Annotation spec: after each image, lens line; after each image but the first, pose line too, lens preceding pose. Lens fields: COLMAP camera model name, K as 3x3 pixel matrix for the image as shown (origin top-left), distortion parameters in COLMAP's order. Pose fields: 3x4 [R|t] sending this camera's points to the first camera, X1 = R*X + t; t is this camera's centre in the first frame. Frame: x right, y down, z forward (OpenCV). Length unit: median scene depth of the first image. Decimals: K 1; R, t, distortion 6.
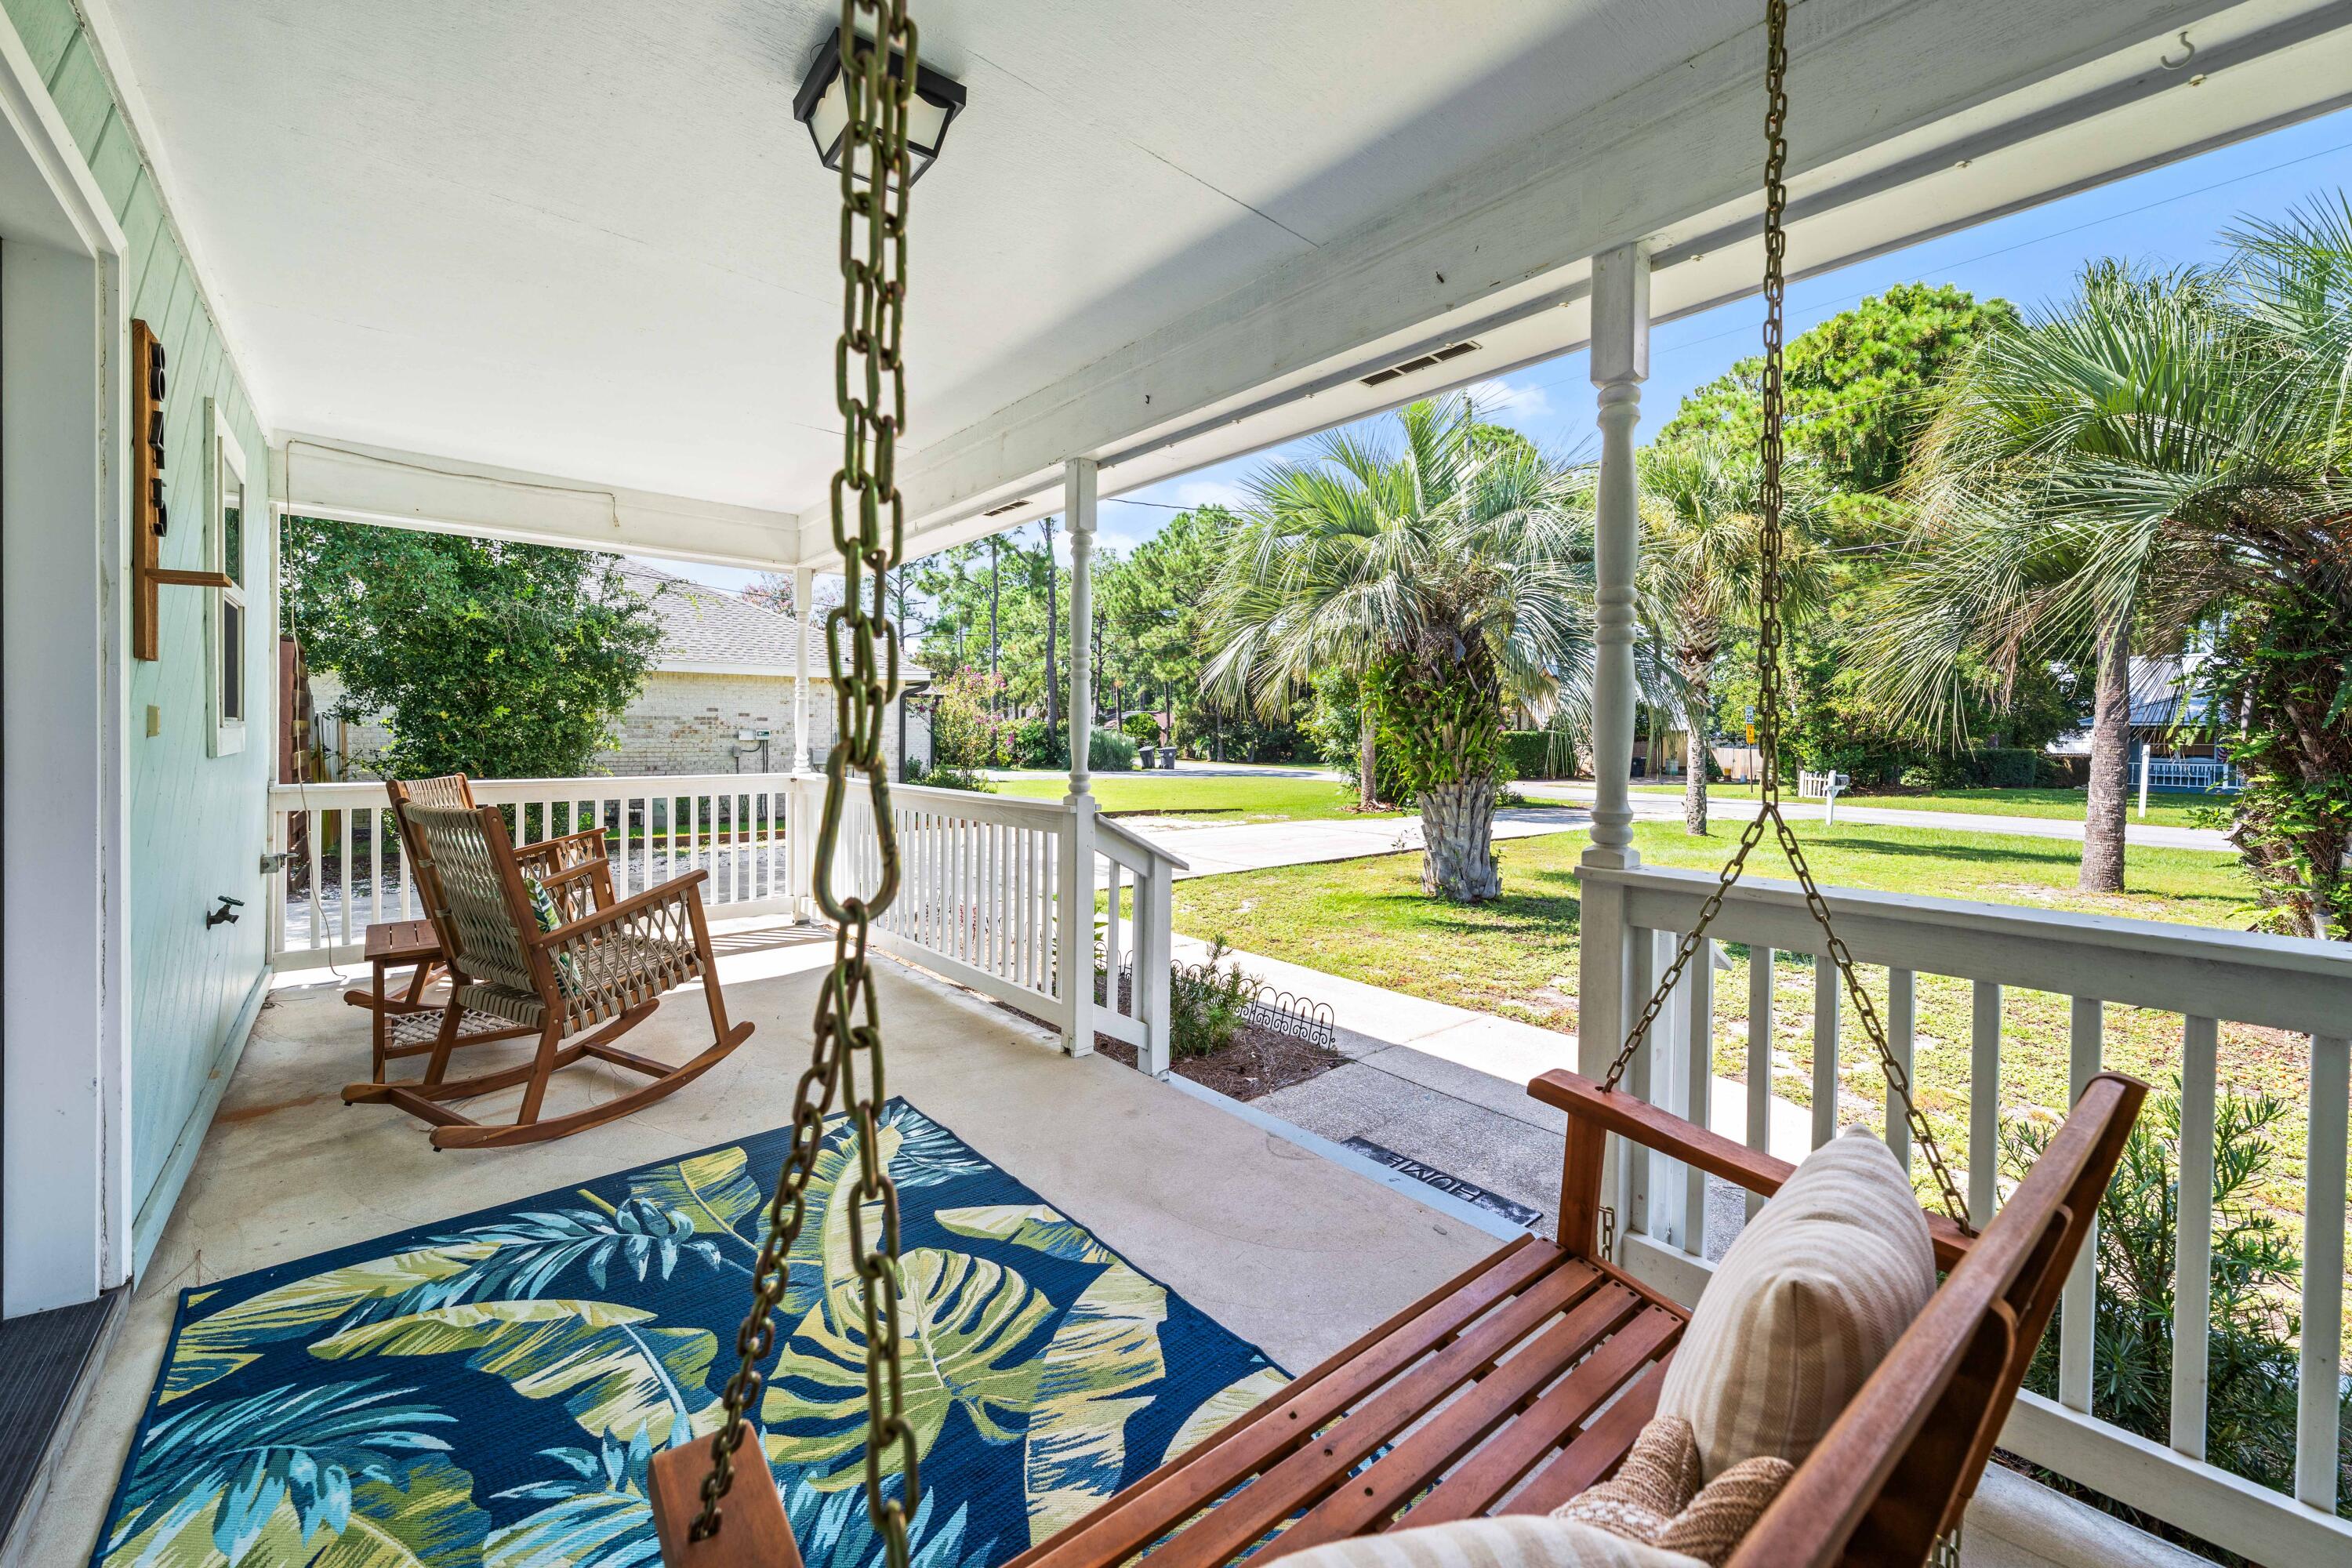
lens RADIAL K [[947.4, 0, 1172.4], [0, 947.4, 760.5], [0, 0, 1]] dist [-0.000341, -0.000052]
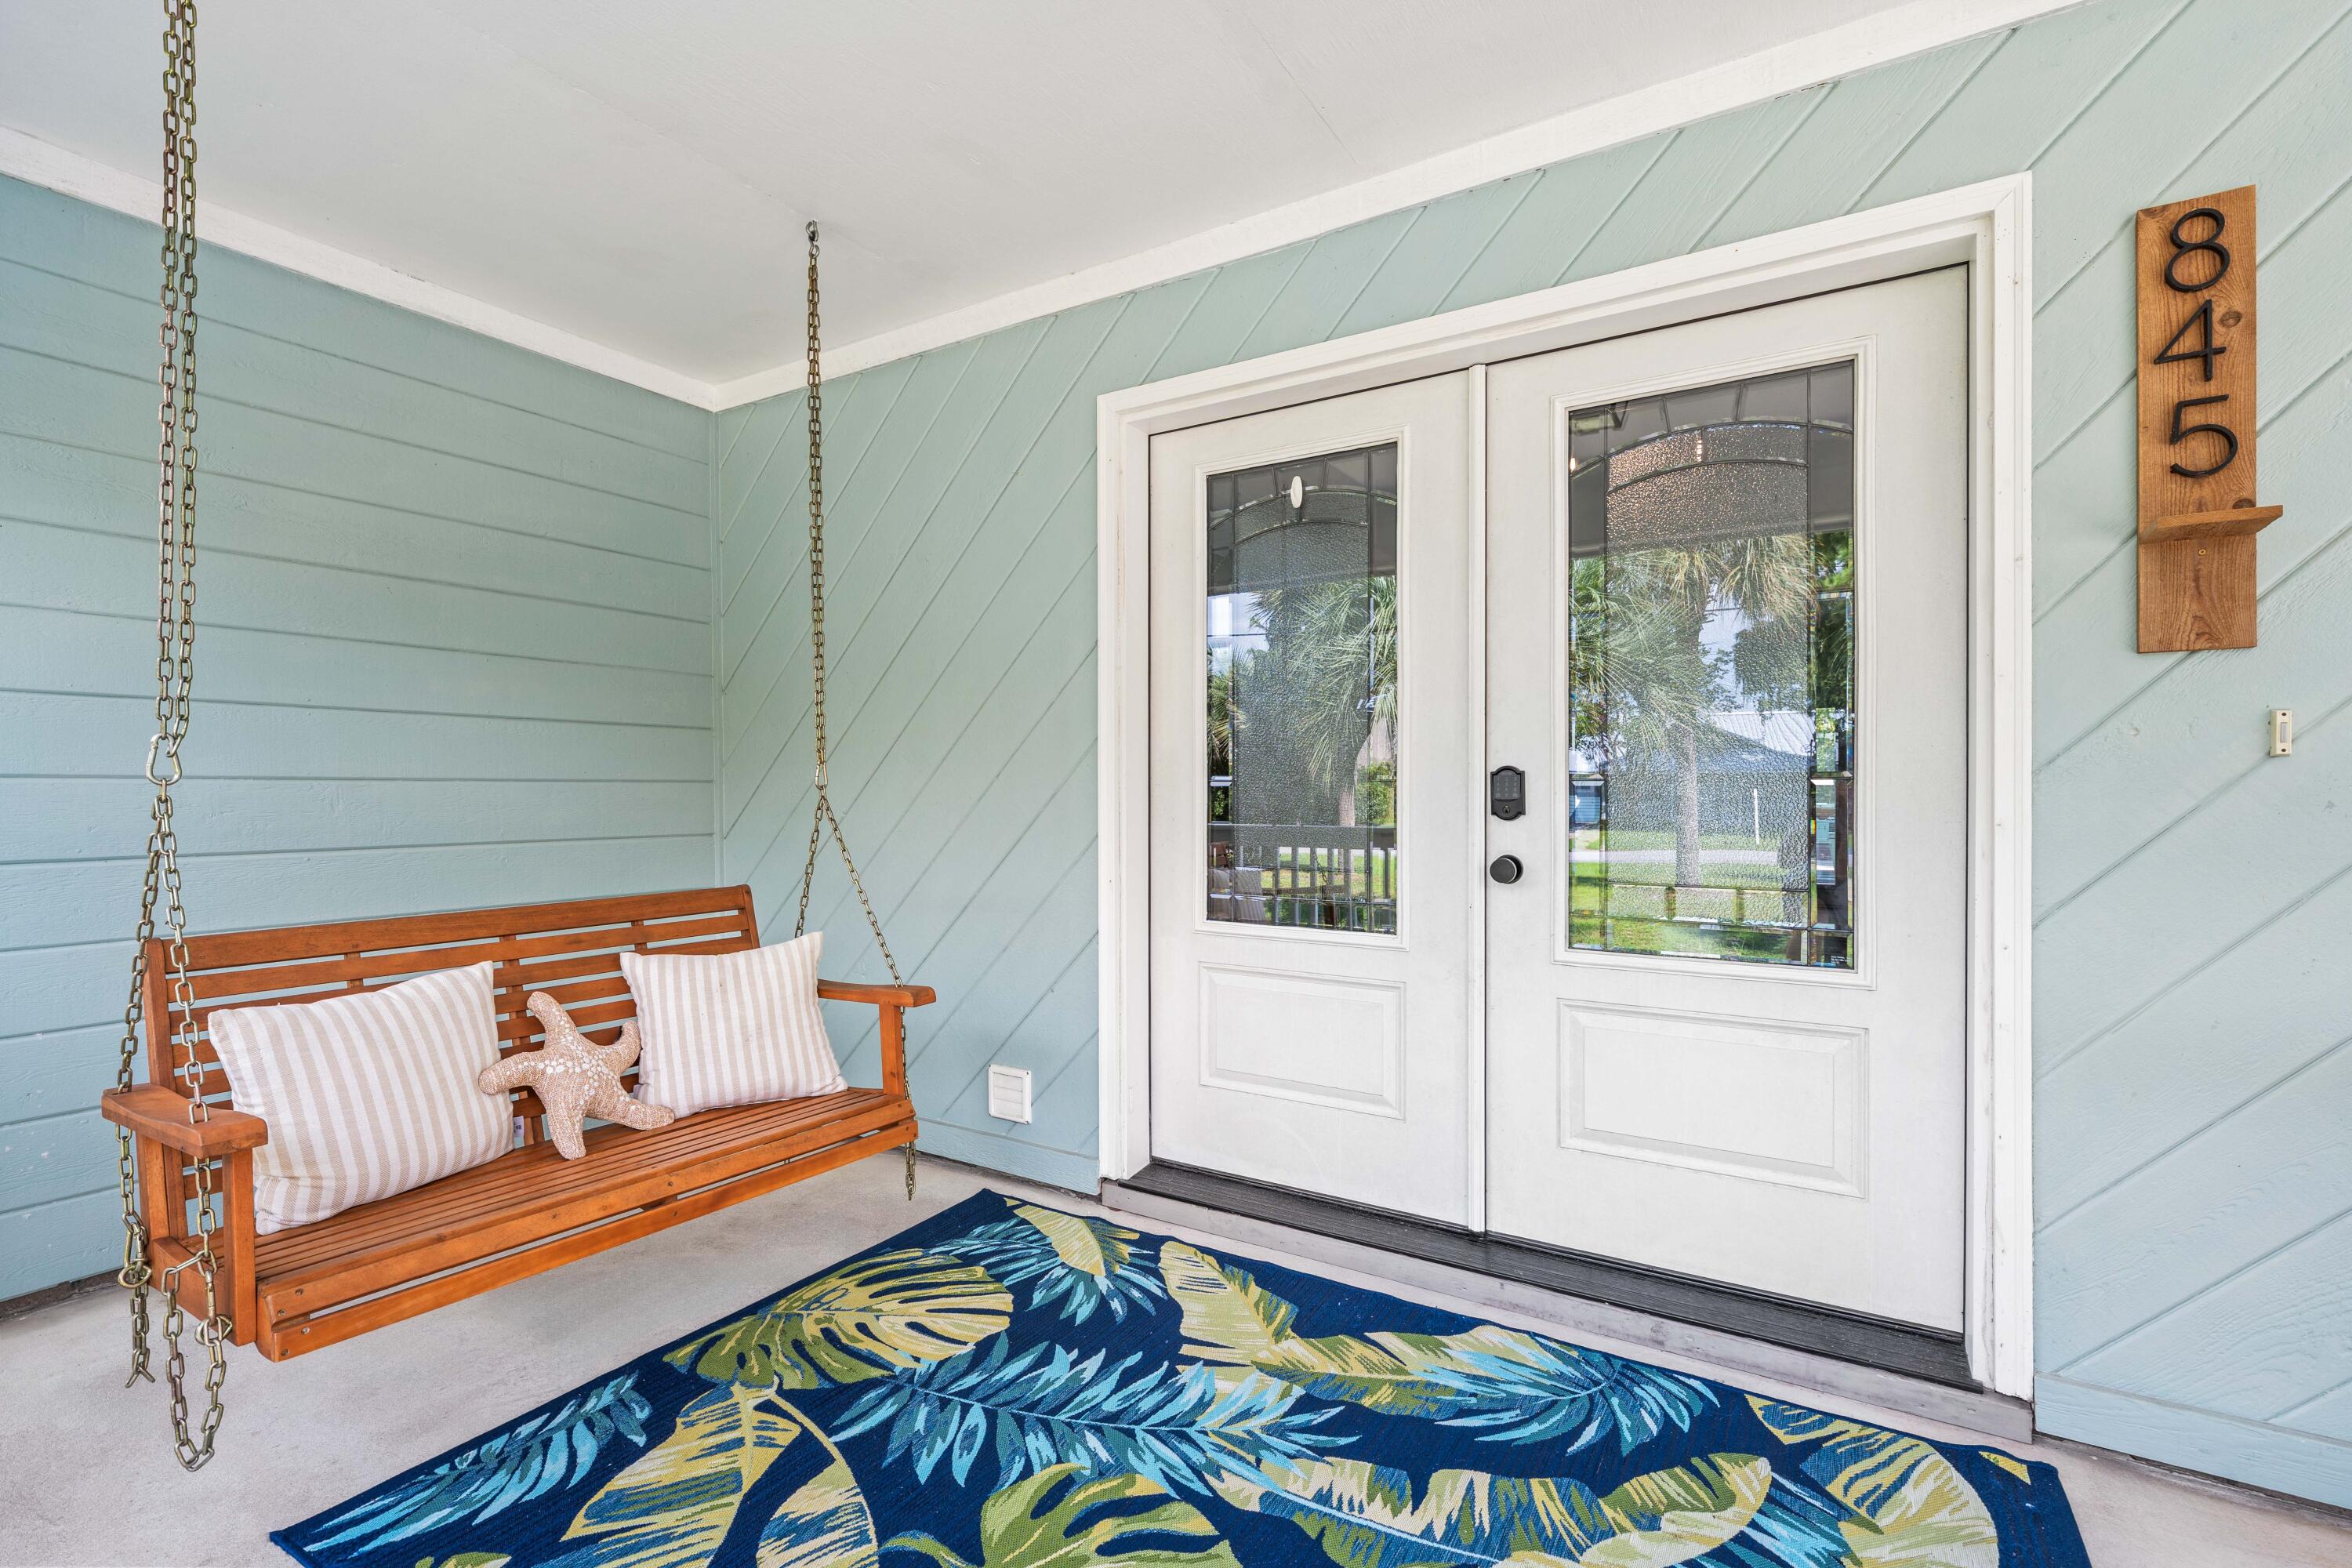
lens RADIAL K [[1064.7, 0, 1176.2], [0, 1064.7, 778.8], [0, 0, 1]] dist [0.001743, 0.000146]
pose [[-0.955892, -0.010158, -0.293541, -0.118339], [-0.014730, 0.999802, 0.013369, -0.005356], [0.293347, 0.017103, -0.955853, 1.934434]]
